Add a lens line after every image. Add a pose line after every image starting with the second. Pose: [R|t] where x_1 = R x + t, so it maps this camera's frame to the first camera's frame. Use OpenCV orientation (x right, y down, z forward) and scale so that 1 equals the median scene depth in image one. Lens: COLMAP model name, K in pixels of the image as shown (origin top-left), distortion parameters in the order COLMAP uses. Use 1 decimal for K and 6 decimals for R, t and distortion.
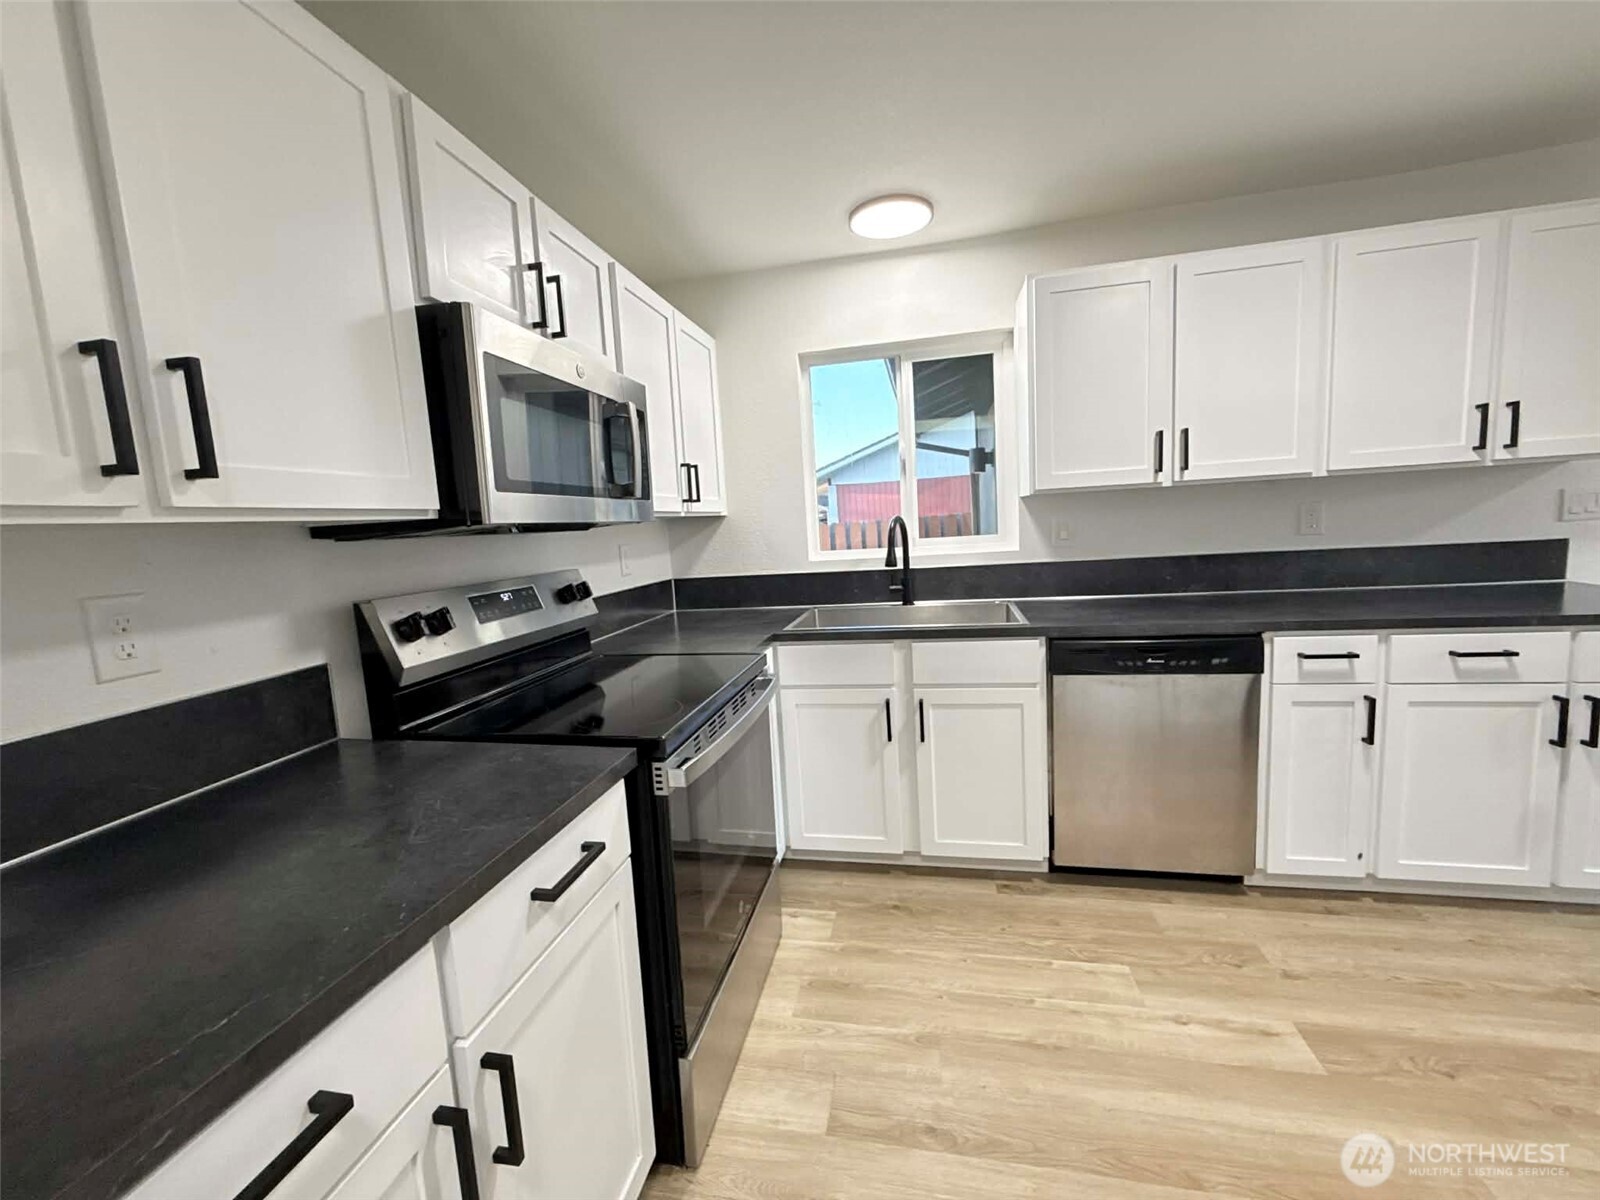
lens RADIAL K [[634.9, 0, 800.0], [0, 634.9, 600.0], [0, 0, 1]] dist [-0.001320, 0.000060]
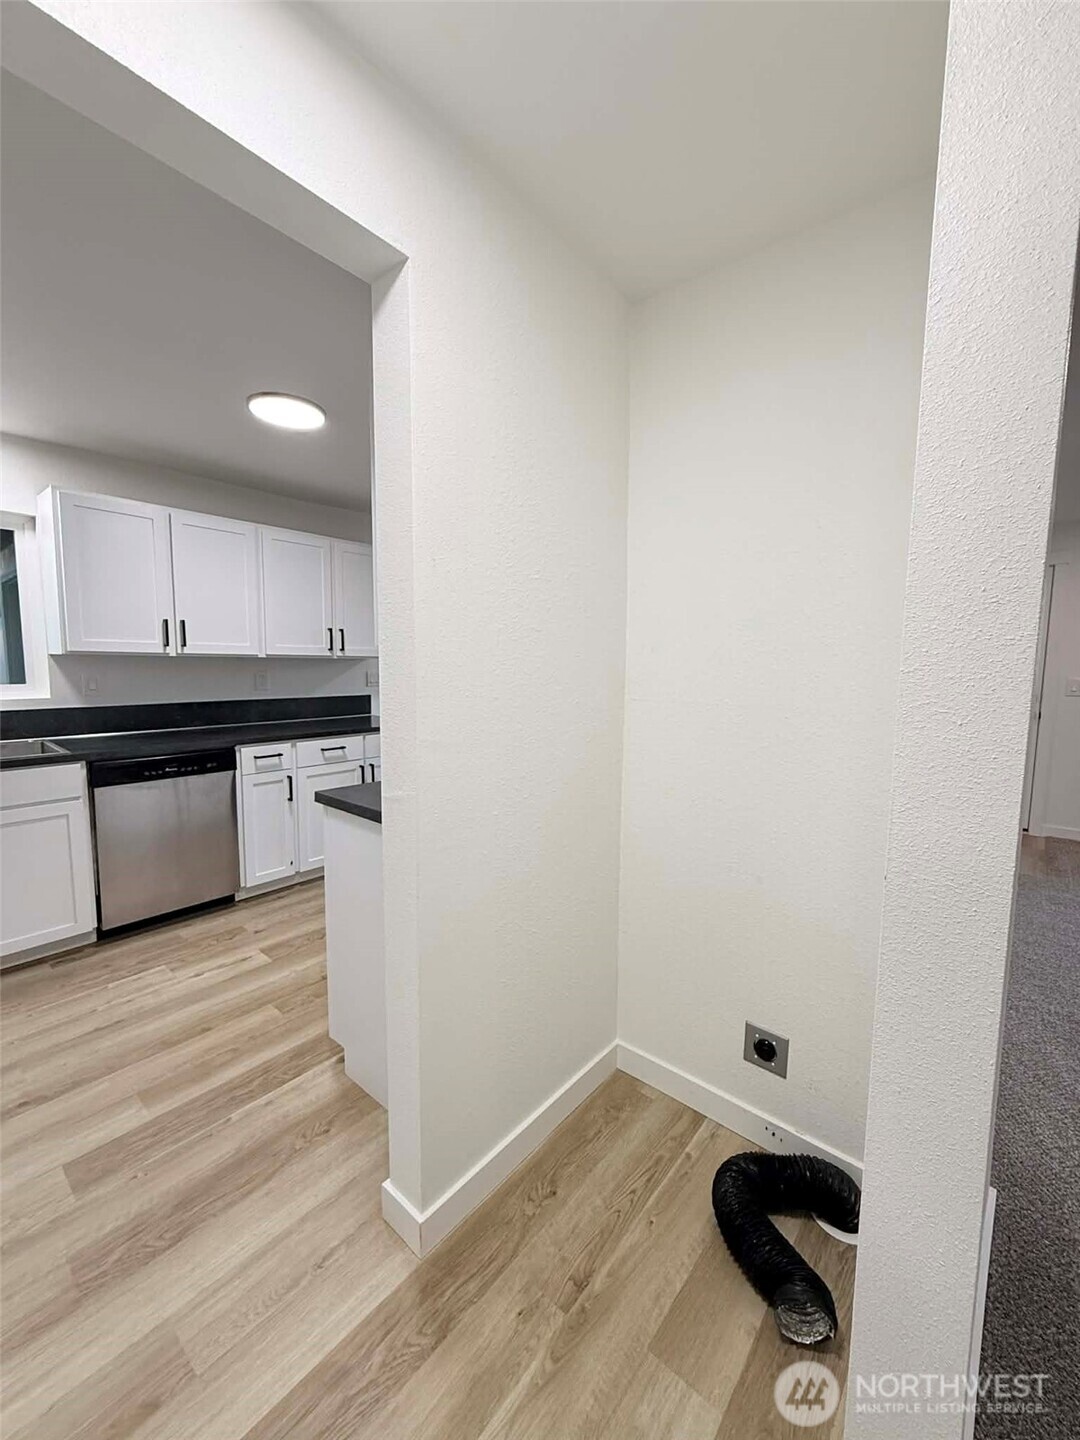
lens RADIAL K [[571.4, 0, 540.0], [0, 571.4, 720.0], [0, 0, 1]] dist [-0.001320, 0.000060]
pose [[0.470105, -0.021943, 0.882337, -0.242500], [0.064869, 0.997846, -0.009746, 0.048606], [-0.880223, 0.061818, 0.470516, -0.453144]]
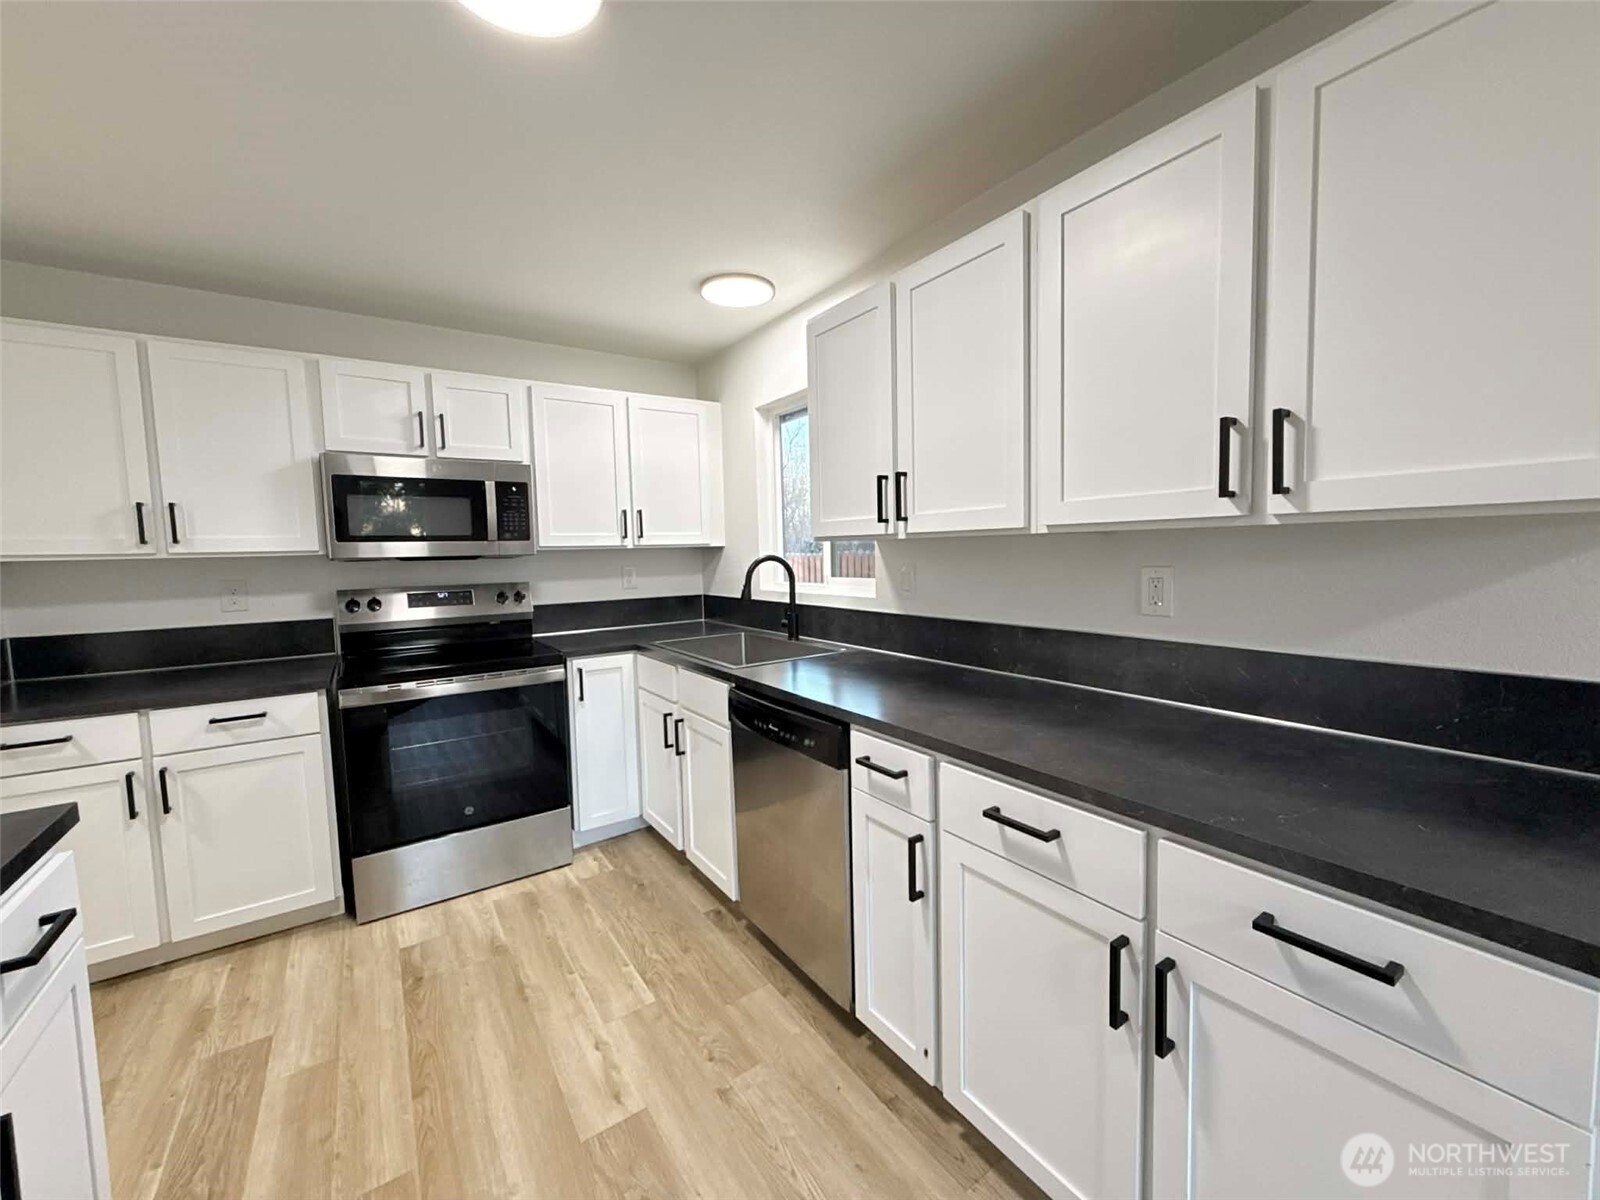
lens RADIAL K [[639.8, 0, 800.0], [0, 639.8, 600.0], [0, 0, 1]] dist [0.002656, -0.000065]
pose [[0.720837, 0.098324, -0.686095, 1.227448], [-0.103134, 0.994083, 0.034105, -0.128812], [0.685388, 0.046175, 0.726712, 0.330952]]
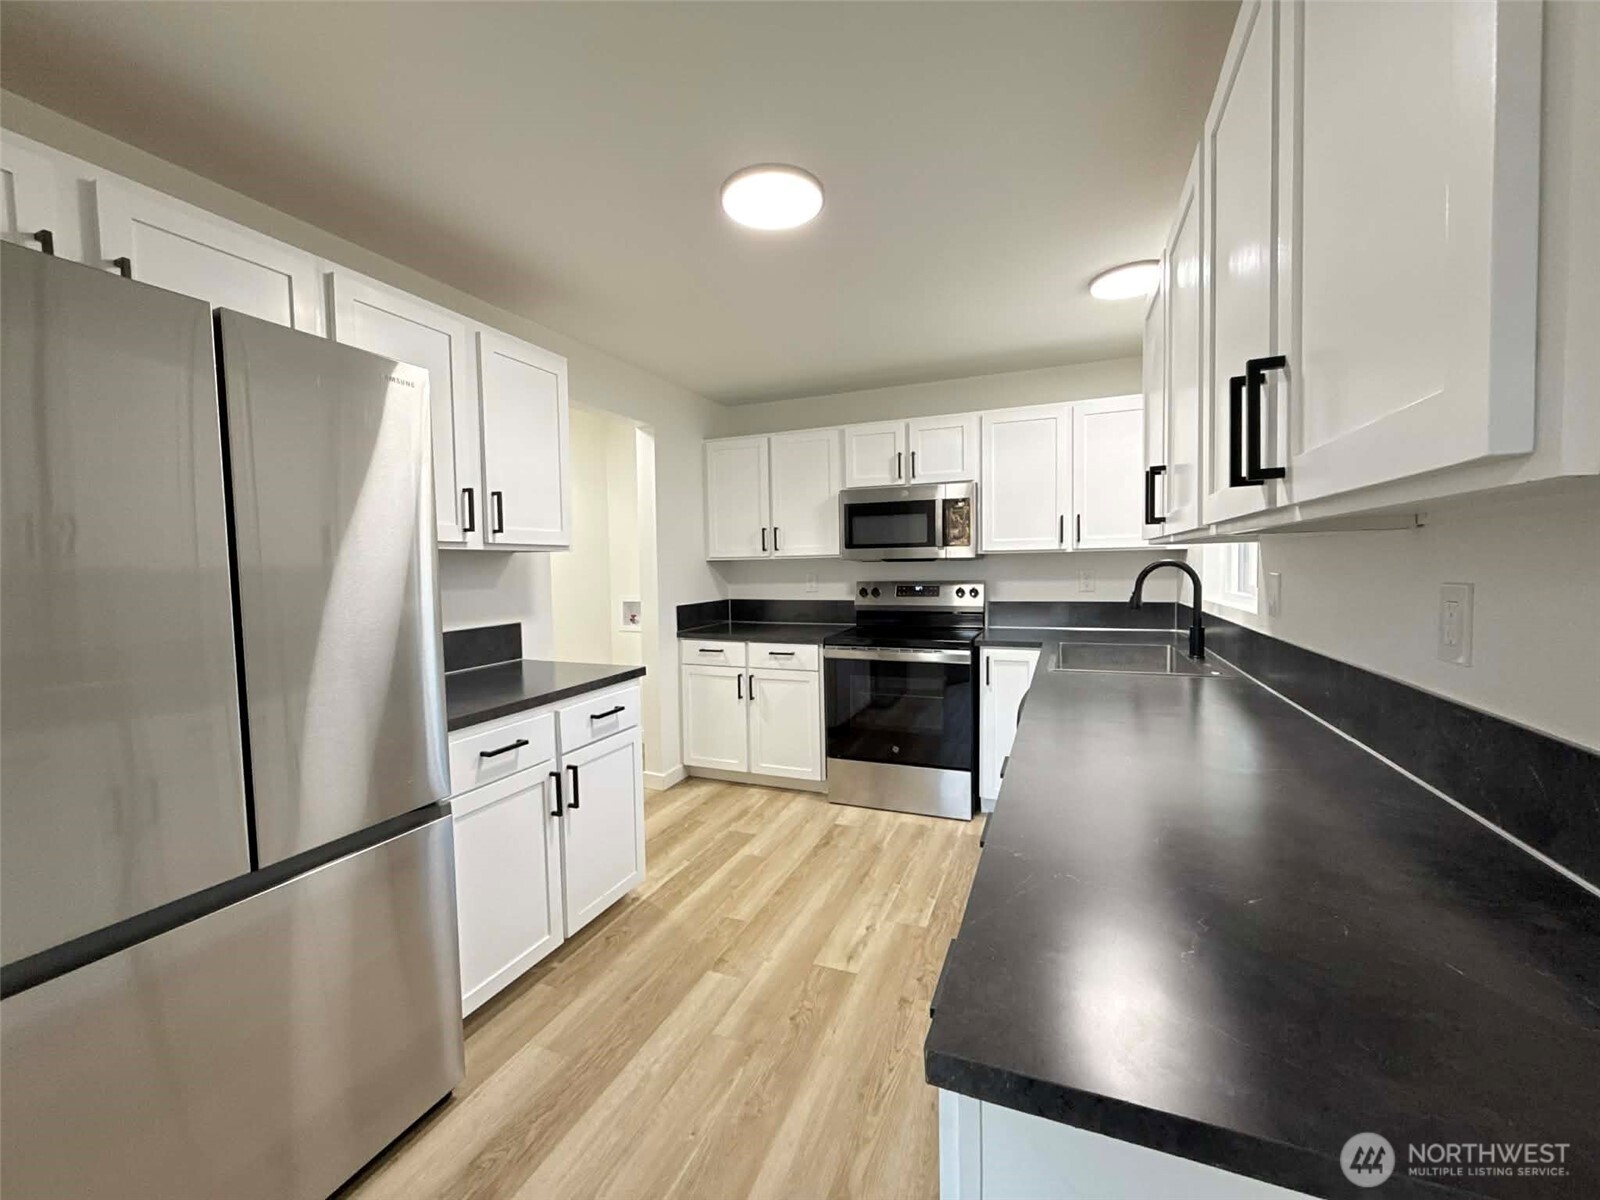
lens RADIAL K [[639.8, 0, 800.0], [0, 639.8, 600.0], [0, 0, 1]] dist [0.002656, -0.000065]
pose [[-0.177397, 0.116916, -0.977170, 1.576371], [-0.090560, 0.986766, 0.134505, -0.197346], [0.979964, 0.112353, -0.164461, 0.809267]]
